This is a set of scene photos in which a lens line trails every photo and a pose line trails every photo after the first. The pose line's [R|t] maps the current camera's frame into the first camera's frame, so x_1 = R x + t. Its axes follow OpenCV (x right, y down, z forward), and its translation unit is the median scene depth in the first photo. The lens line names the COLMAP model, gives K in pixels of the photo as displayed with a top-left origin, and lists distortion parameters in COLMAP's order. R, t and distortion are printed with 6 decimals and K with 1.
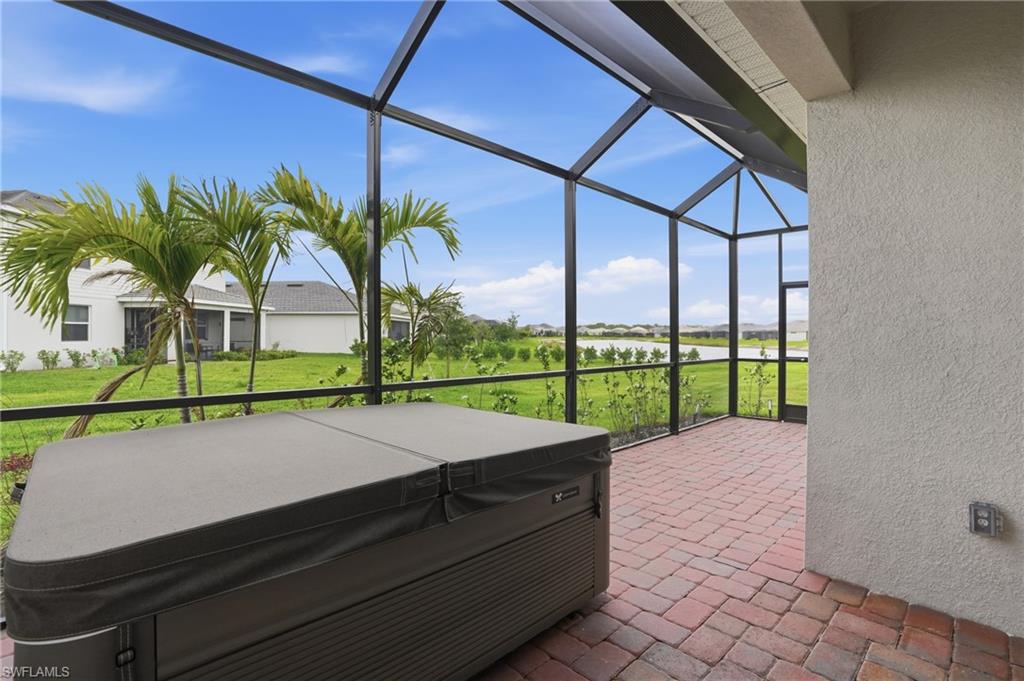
lens RADIAL K [[463.6, 0, 512.0], [0, 463.6, 340.5], [0, 0, 1]] dist [-0.020873, 0.000351]
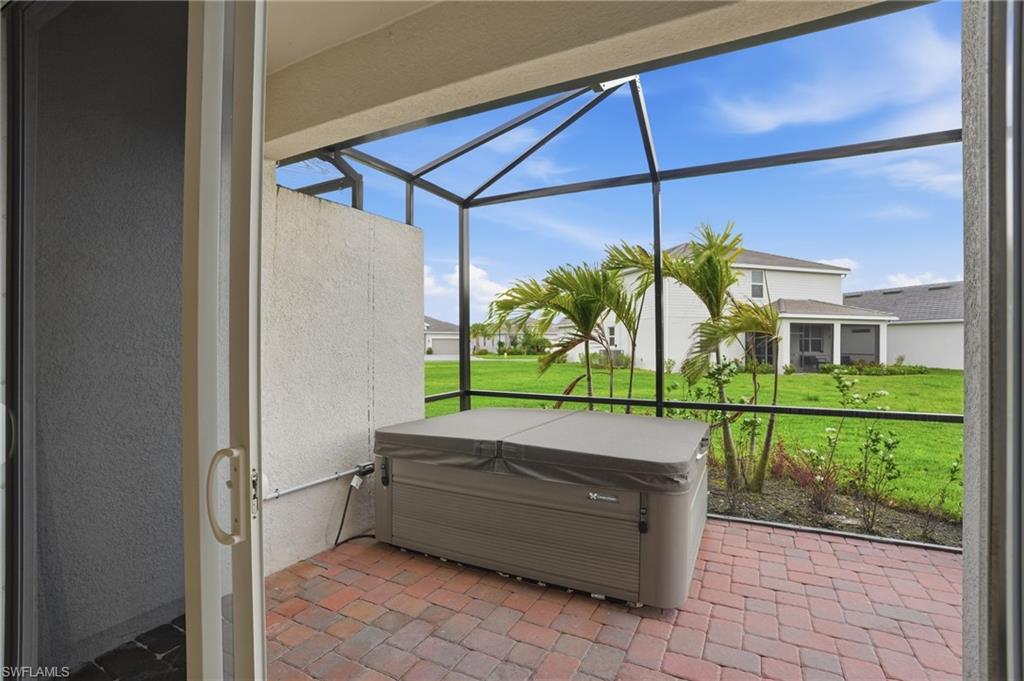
lens RADIAL K [[466.9, 0, 504.5], [0, 466.9, 342.4], [0, 0, 1]] dist [-0.067052, 0.023139]
pose [[0.324047, -0.016905, -0.945890, 0.685754], [-0.004241, 0.999804, -0.019322, -0.031265], [0.946032, 0.010273, 0.323912, 0.199301]]
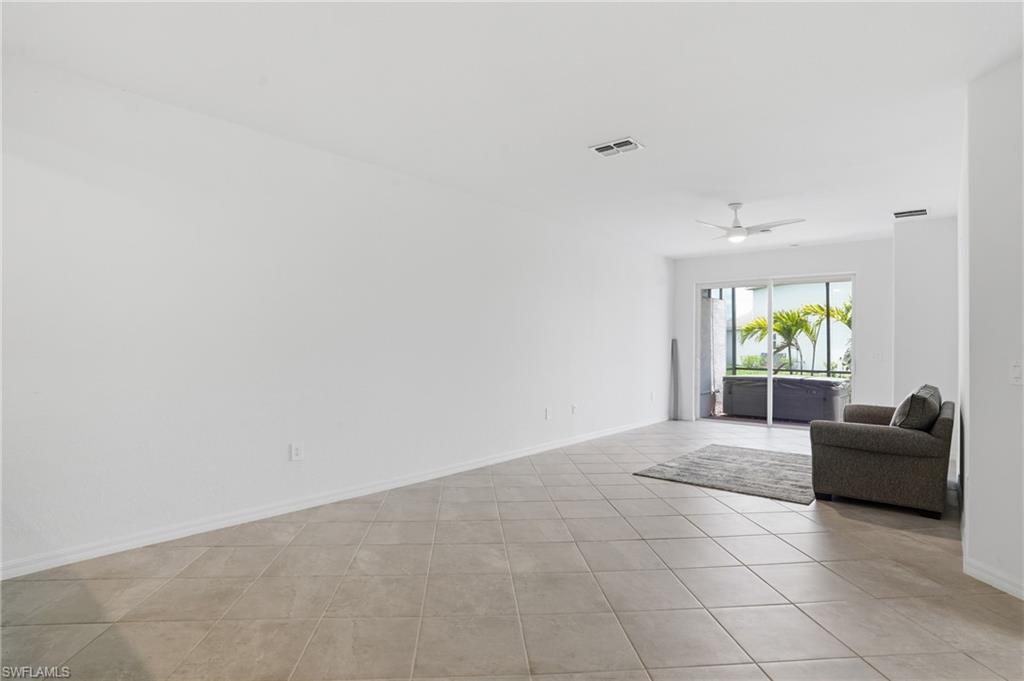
lens RADIAL K [[548.5, 0, 493.8], [0, 548.5, 340.5], [0, 0, 1]] dist [-0.025647, 0.000968]
pose [[0.114438, -0.015127, -0.993315, 2.772362], [-0.016719, 0.999713, -0.017150, -0.006013], [0.993290, 0.018570, 0.114152, -1.466863]]
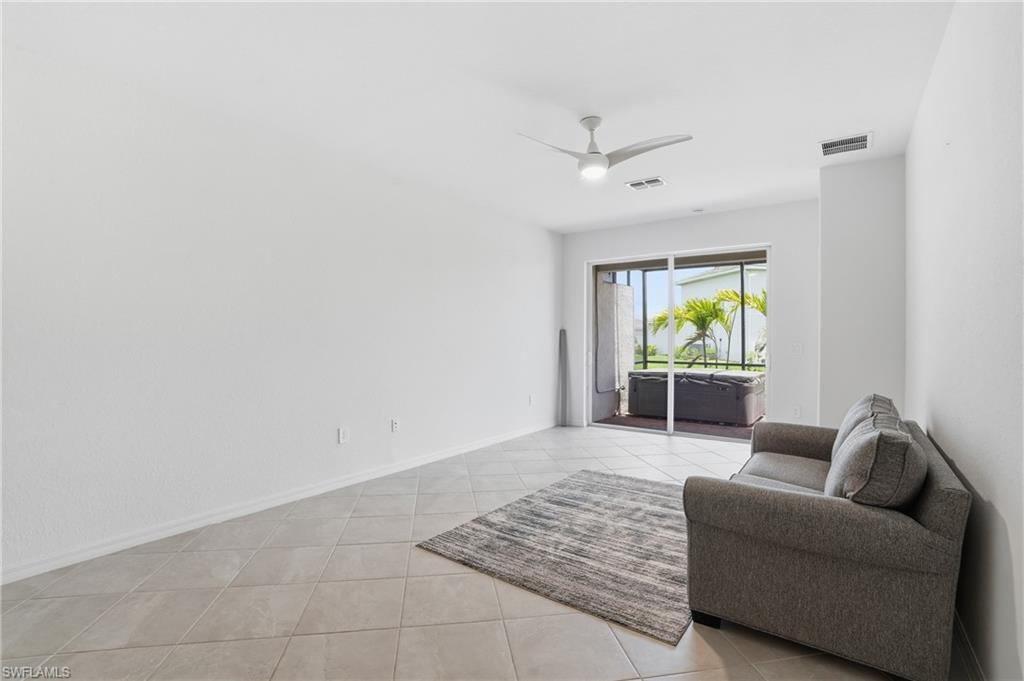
lens RADIAL K [[463.6, 0, 512.0], [0, 463.6, 340.5], [0, 0, 1]] dist [-0.020873, 0.000351]
pose [[0.184420, -0.003280, -0.982842, 1.994064], [-0.009005, 0.999947, -0.005027, -0.016747], [0.982806, 0.009777, 0.184380, -0.794272]]
